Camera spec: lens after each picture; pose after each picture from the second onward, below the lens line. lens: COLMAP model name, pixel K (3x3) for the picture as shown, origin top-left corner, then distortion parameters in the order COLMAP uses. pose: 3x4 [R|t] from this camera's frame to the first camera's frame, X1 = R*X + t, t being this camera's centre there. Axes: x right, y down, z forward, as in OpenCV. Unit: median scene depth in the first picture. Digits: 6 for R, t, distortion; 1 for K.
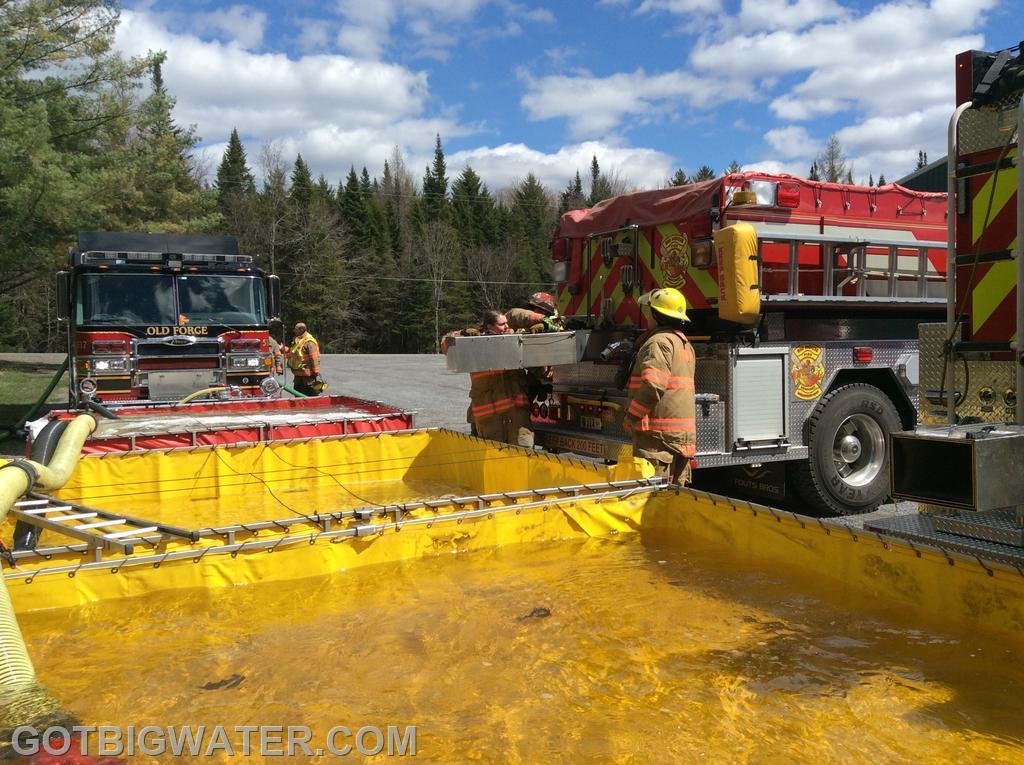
lens RADIAL K [[941.6, 0, 539.8], [0, 941.6, 371.8], [0, 0, 1]] dist [0.042380, 0.000000]
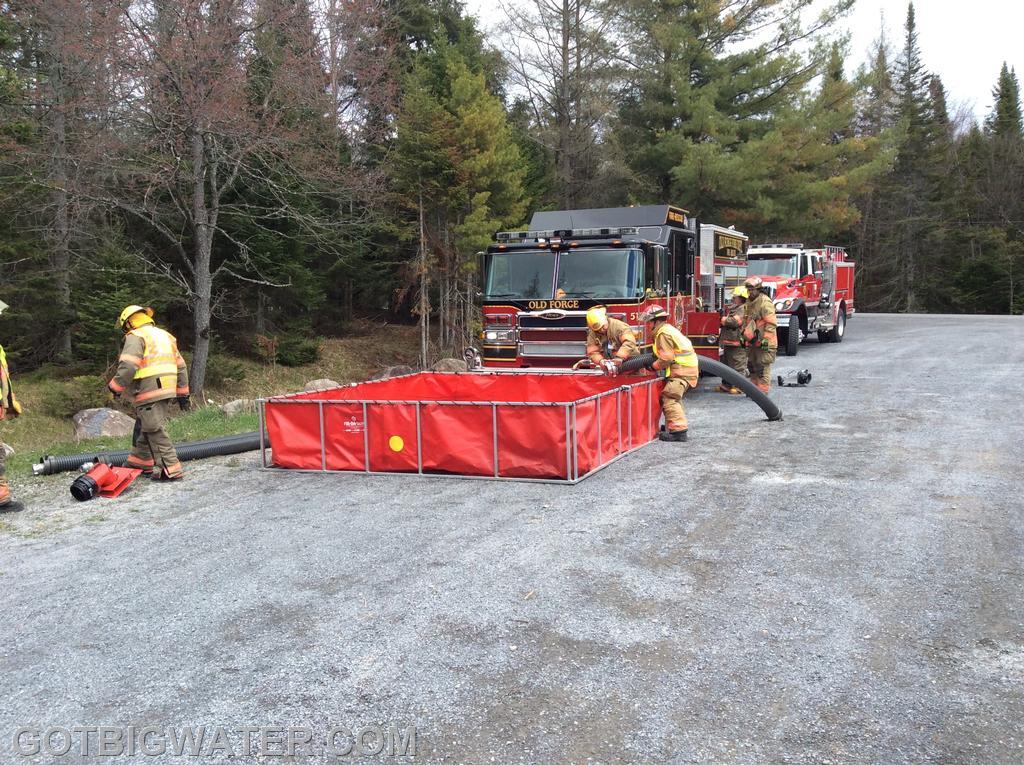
lens RADIAL K [[941.6, 0, 520.2], [0, 941.6, 387.9], [0, 0, 1]] dist [0.042380, 0.000000]
pose [[0.657690, 0.071015, -0.749934, 0.390728], [-0.022465, 0.996953, 0.074705, -0.027939], [0.752954, -0.032286, 0.657281, 0.271182]]
